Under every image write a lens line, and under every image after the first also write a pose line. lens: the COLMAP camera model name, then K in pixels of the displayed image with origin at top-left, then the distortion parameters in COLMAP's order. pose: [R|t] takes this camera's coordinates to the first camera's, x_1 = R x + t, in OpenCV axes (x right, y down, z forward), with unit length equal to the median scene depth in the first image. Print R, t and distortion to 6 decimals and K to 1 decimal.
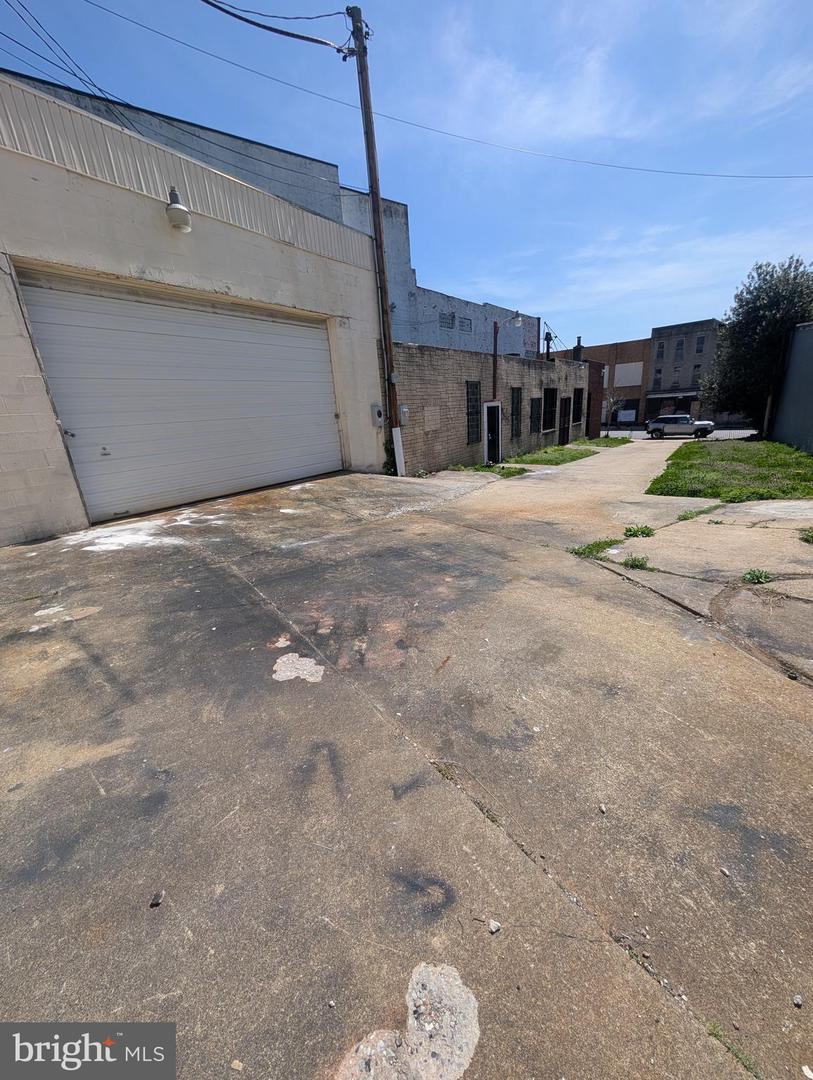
lens RADIAL K [[404.6, 0, 406.5], [0, 404.6, 540.0], [0, 0, 1]] dist [-0.001113, -0.000055]
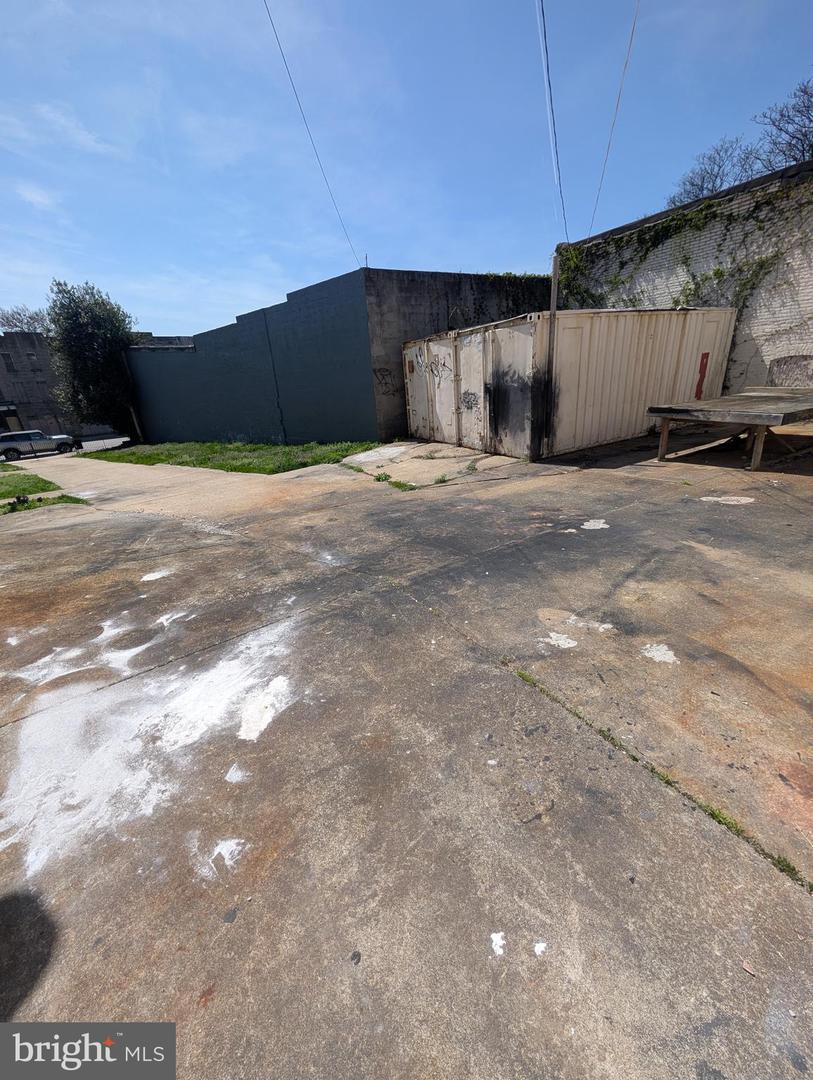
lens RADIAL K [[404.6, 0, 406.5], [0, 404.6, 540.0], [0, 0, 1]] dist [-0.001113, -0.000055]
pose [[0.131492, -0.317771, 0.939006, -1.694839], [0.352565, 0.900289, 0.255298, -0.302195], [-0.926503, 0.297491, 0.230416, 1.128009]]
